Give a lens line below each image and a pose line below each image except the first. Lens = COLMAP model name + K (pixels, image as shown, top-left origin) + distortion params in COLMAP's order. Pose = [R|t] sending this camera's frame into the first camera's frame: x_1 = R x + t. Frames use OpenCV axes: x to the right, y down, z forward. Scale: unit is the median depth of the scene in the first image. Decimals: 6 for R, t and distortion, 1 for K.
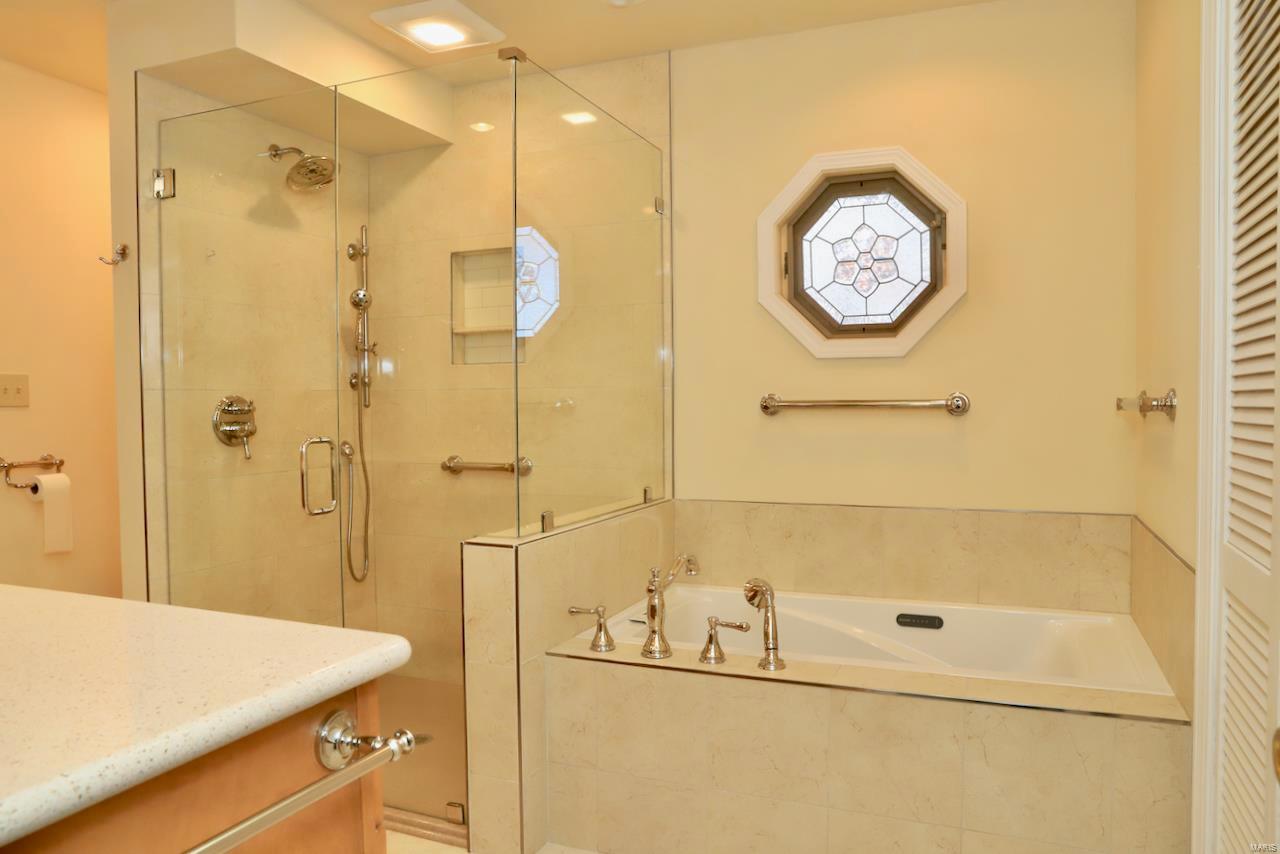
lens RADIAL K [[890.8, 0, 657.2], [0, 890.8, 428.7], [0, 0, 1]] dist [-0.115849, 0.088476]
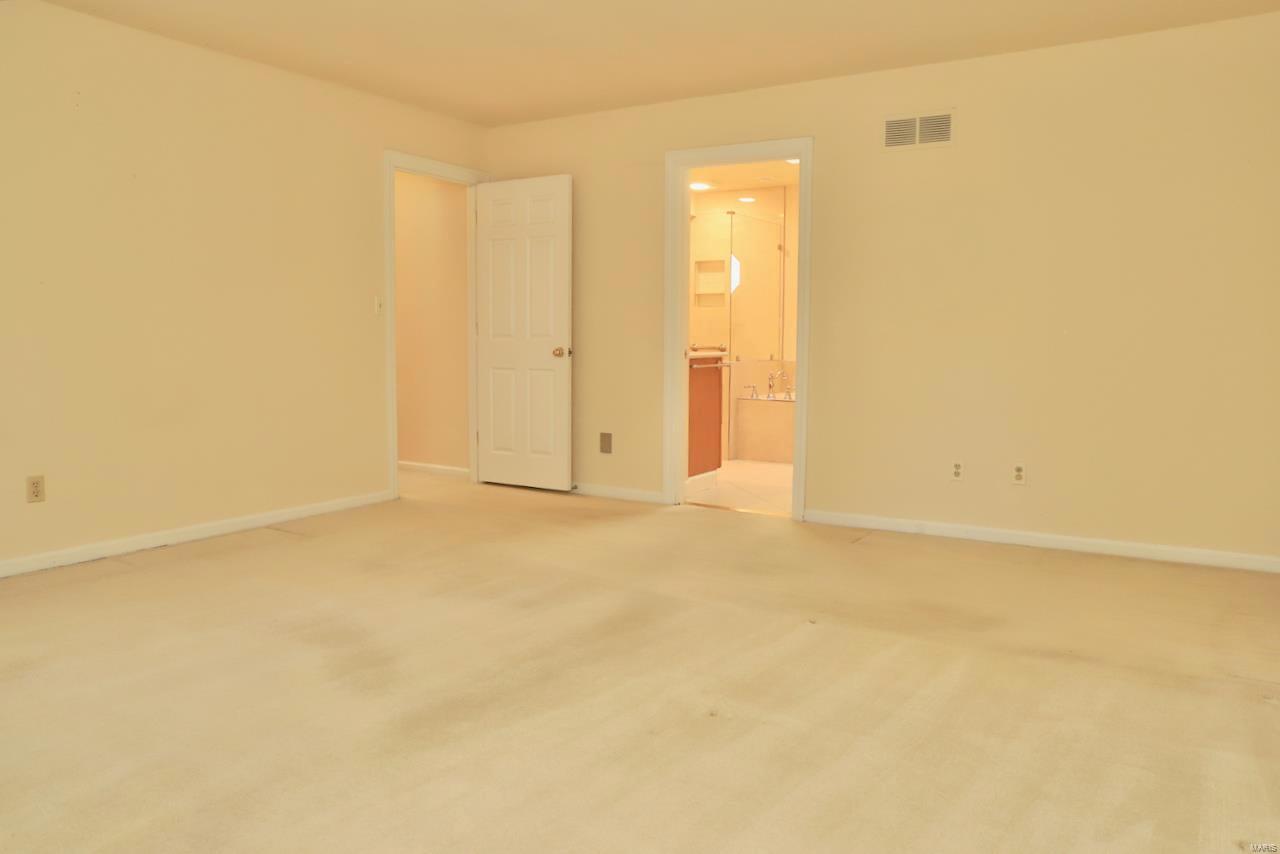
lens RADIAL K [[890.8, 0, 657.2], [0, 890.8, 428.7], [0, 0, 1]] dist [-0.115849, 0.088476]
pose [[0.987543, 0.032208, -0.154017, 0.064902], [-0.023069, 0.997886, 0.060758, 0.130608], [0.155648, -0.056448, 0.986198, -1.671819]]
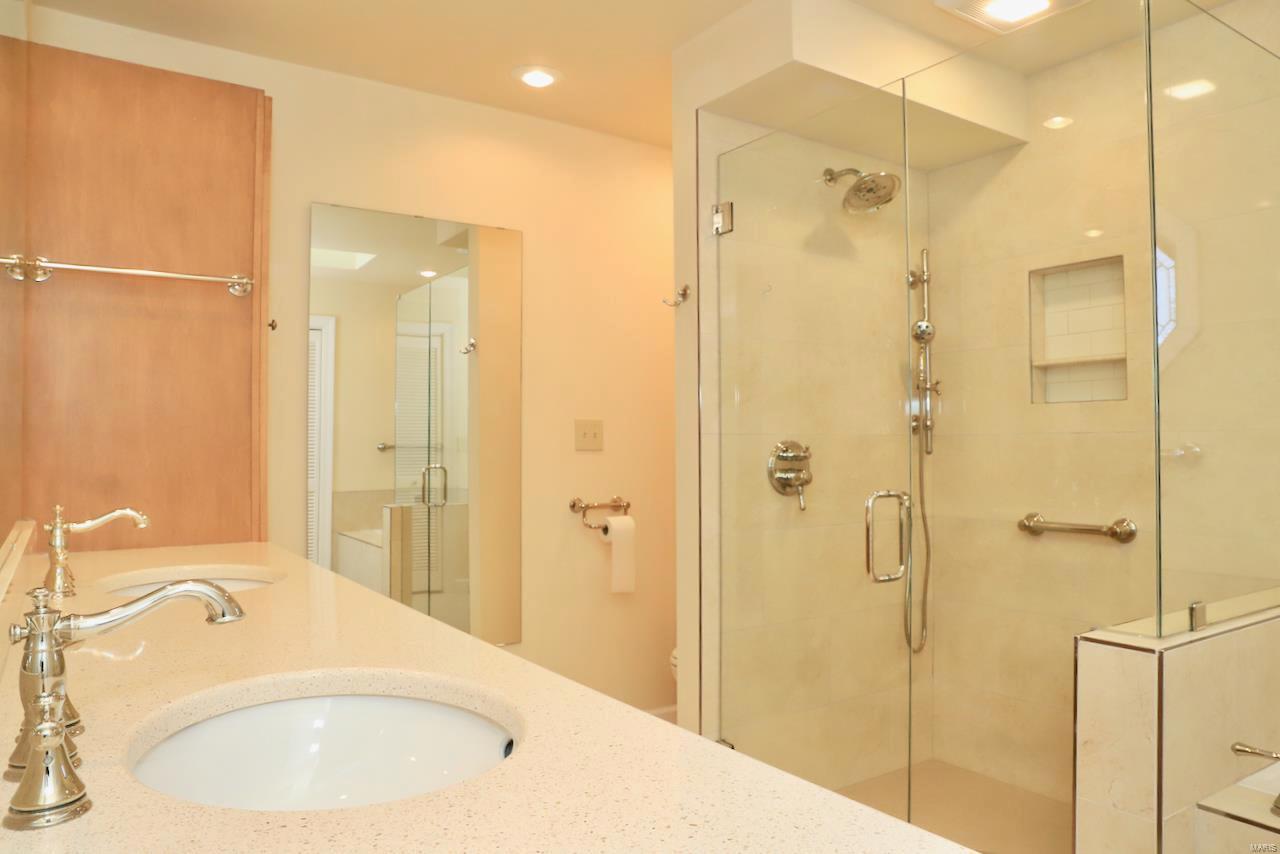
lens RADIAL K [[890.8, 0, 657.2], [0, 890.8, 428.7], [0, 0, 1]] dist [-0.115849, 0.088476]
pose [[0.835159, -0.006461, -0.549971, -0.083325], [-0.021190, 0.998811, -0.043913, -0.006059], [0.549601, 0.048328, 0.834028, 0.134893]]
